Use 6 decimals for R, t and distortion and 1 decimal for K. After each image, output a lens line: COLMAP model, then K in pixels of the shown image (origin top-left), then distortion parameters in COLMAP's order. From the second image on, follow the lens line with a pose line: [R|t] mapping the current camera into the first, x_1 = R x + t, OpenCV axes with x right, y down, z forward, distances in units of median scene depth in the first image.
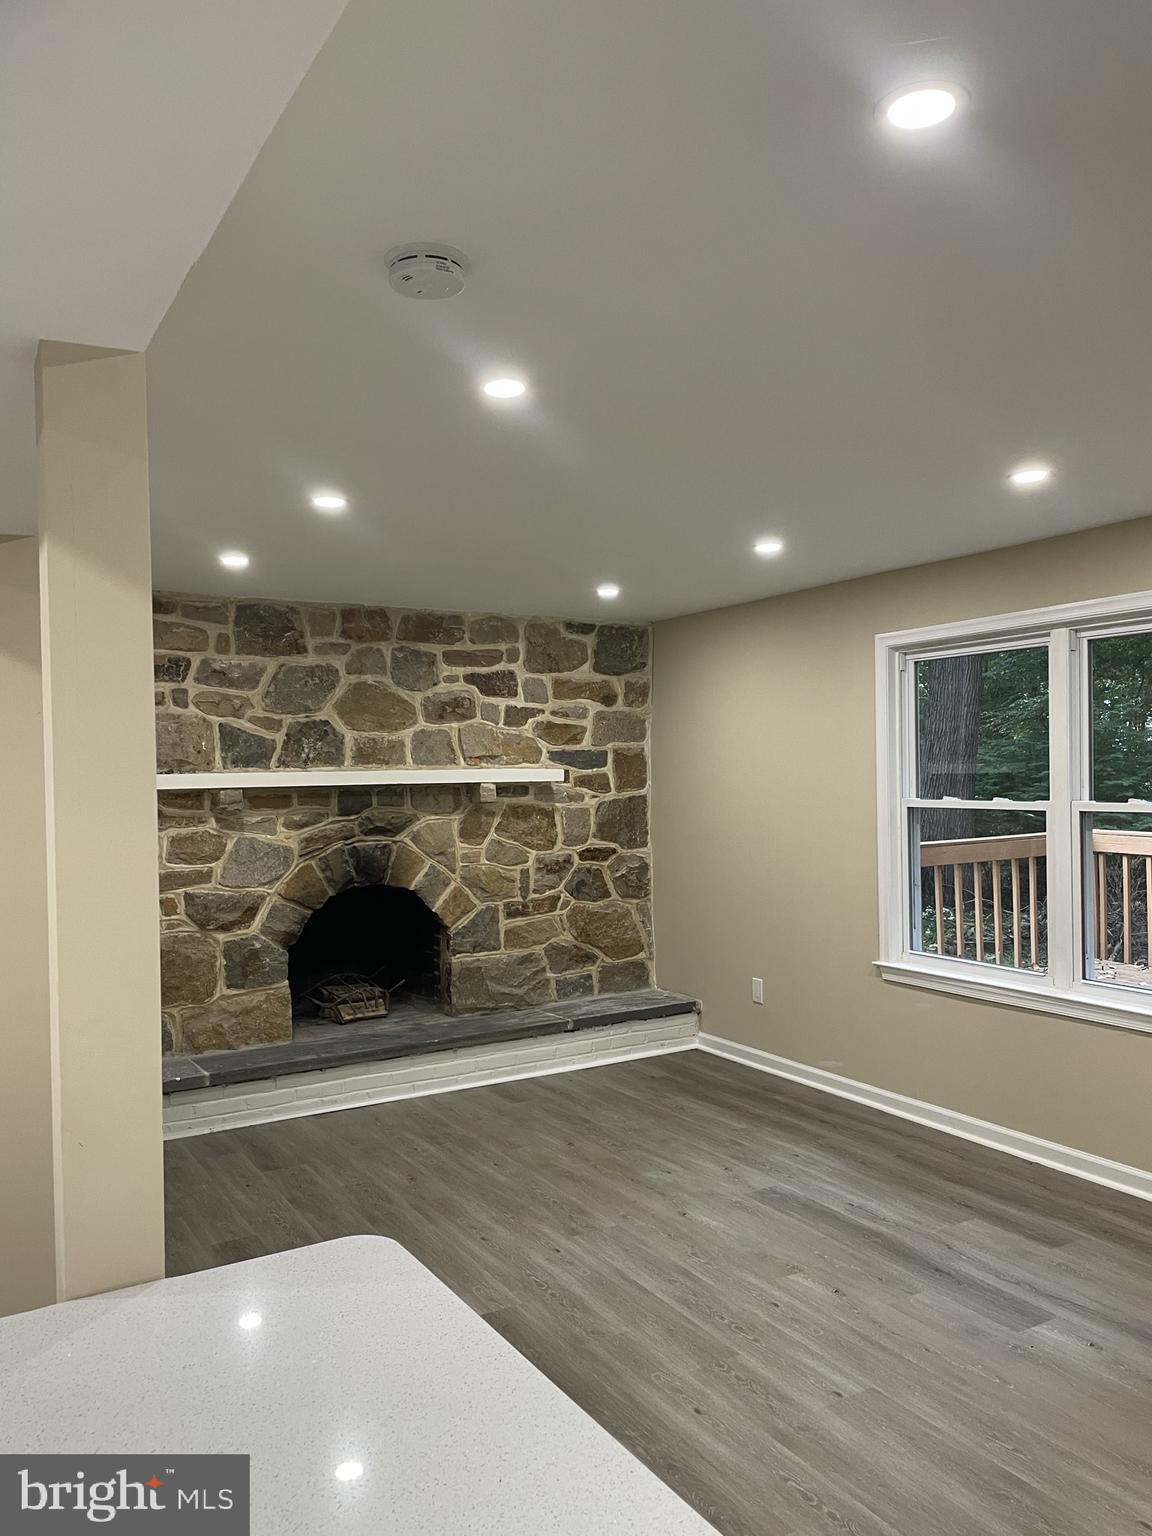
lens RADIAL K [[1160.4, 0, 589.1], [0, 1160.4, 778.2], [0, 0, 1]] dist [0.046314, -0.053806]
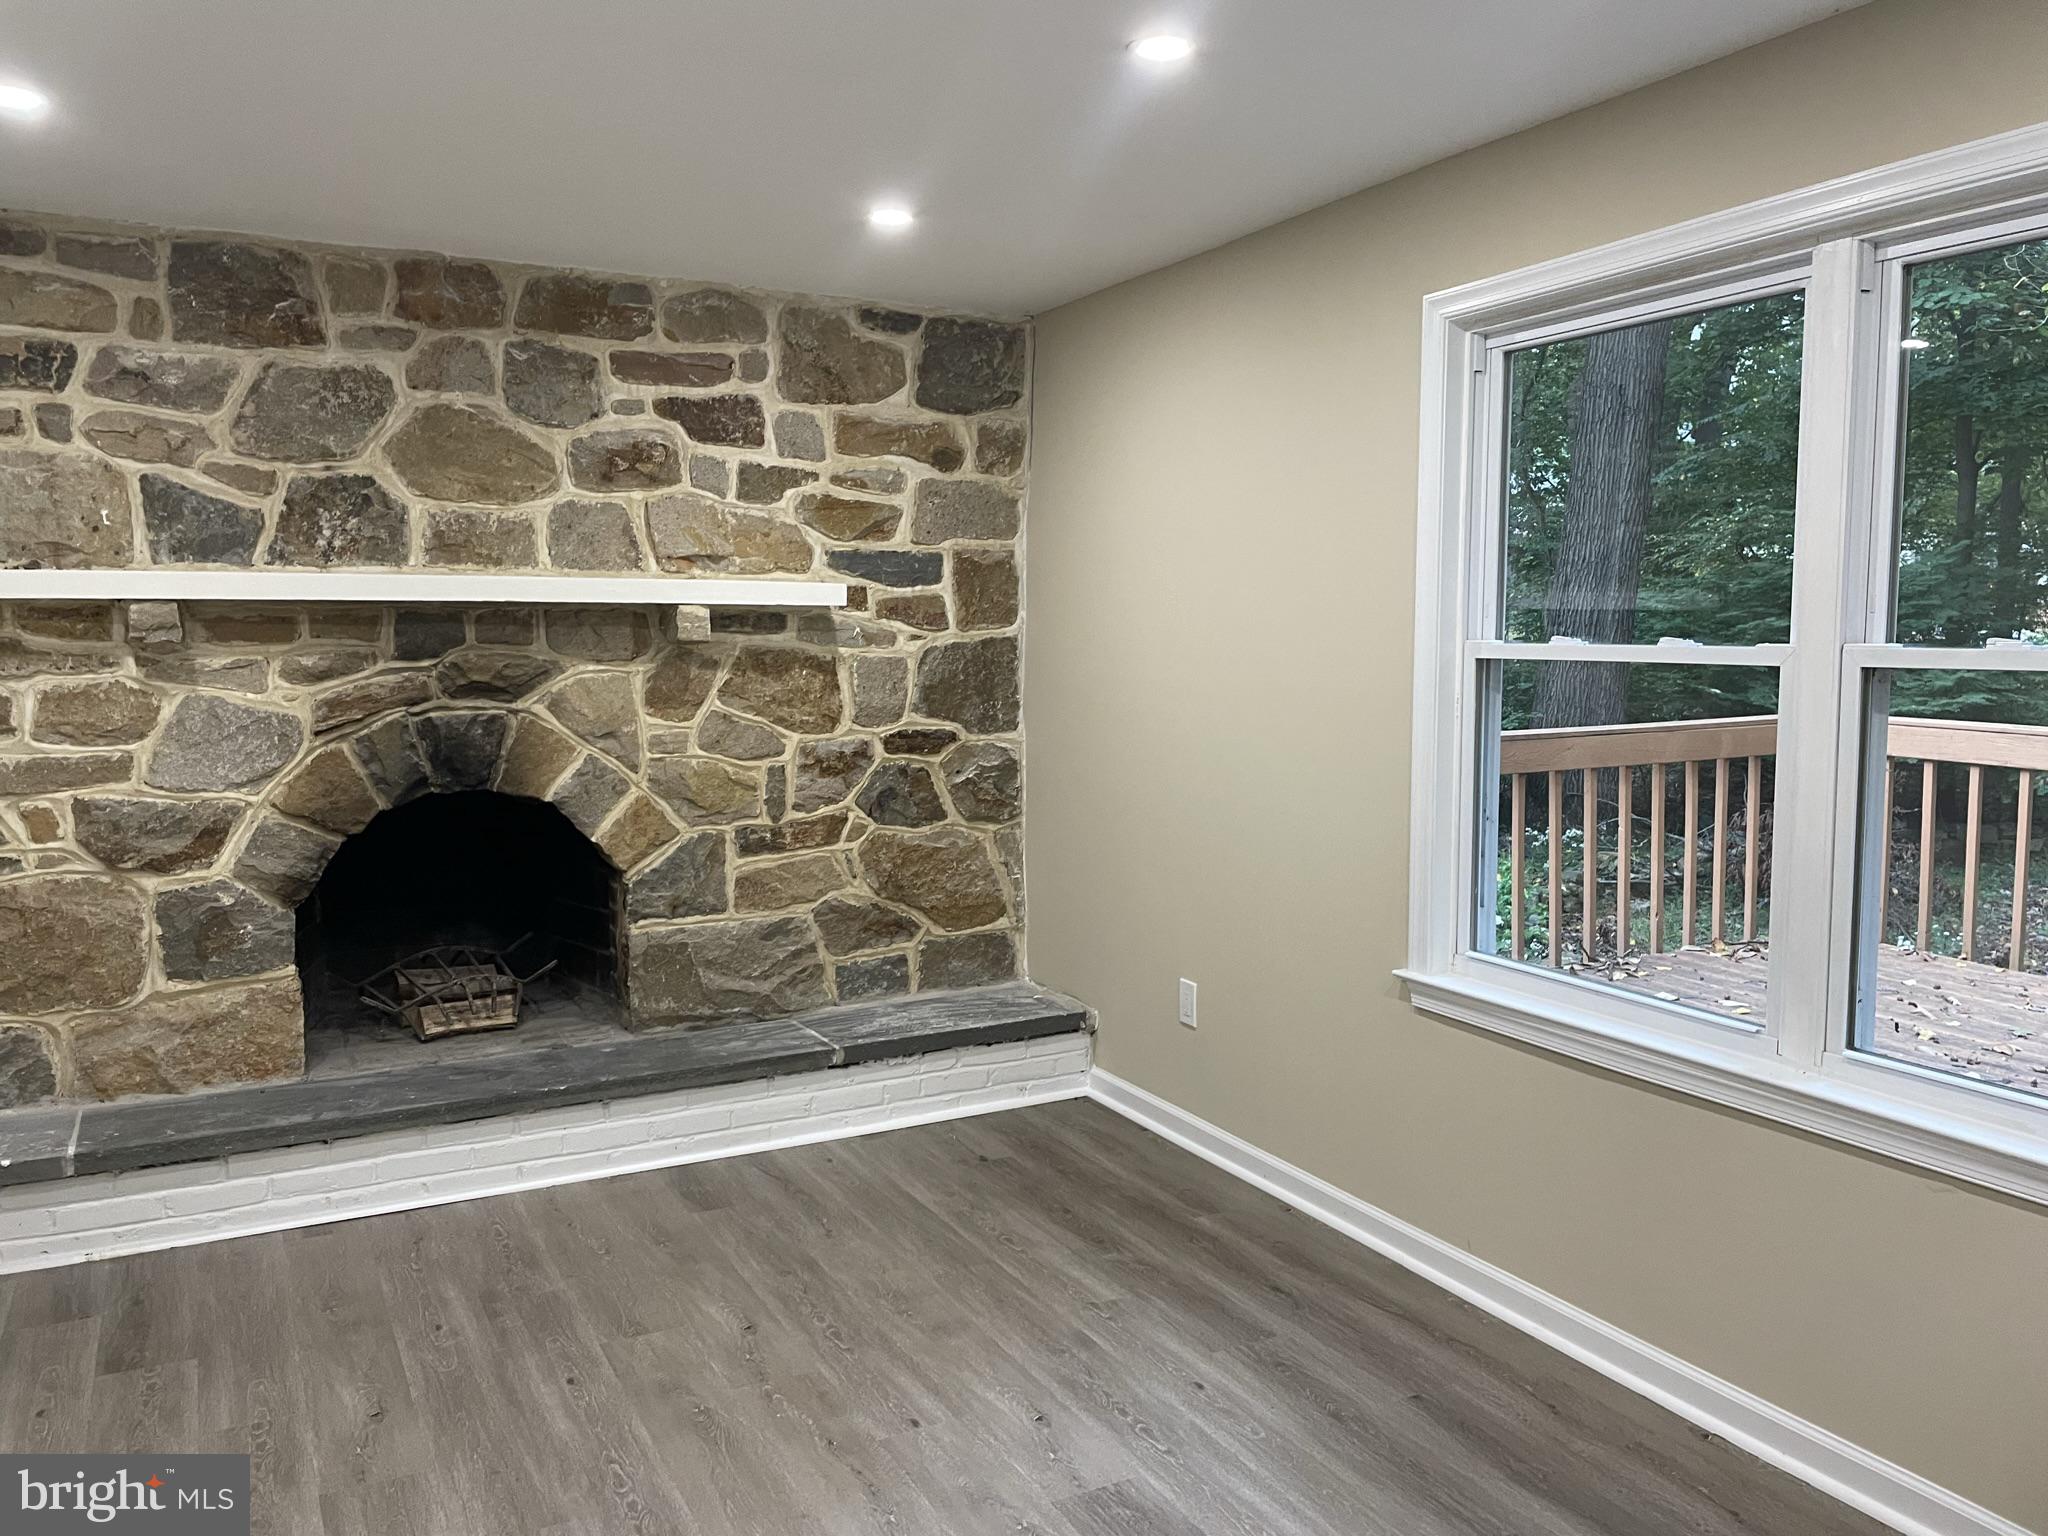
lens RADIAL K [[1547.2, 0, 1013.7], [0, 1547.2, 751.9], [0, 0, 1]] dist [0.046314, -0.053806]
pose [[0.998144, 0.020962, -0.057173, 0.107542], [-0.016651, 0.997055, 0.074860, 0.016654], [0.058574, -0.073769, 0.995554, 0.309834]]
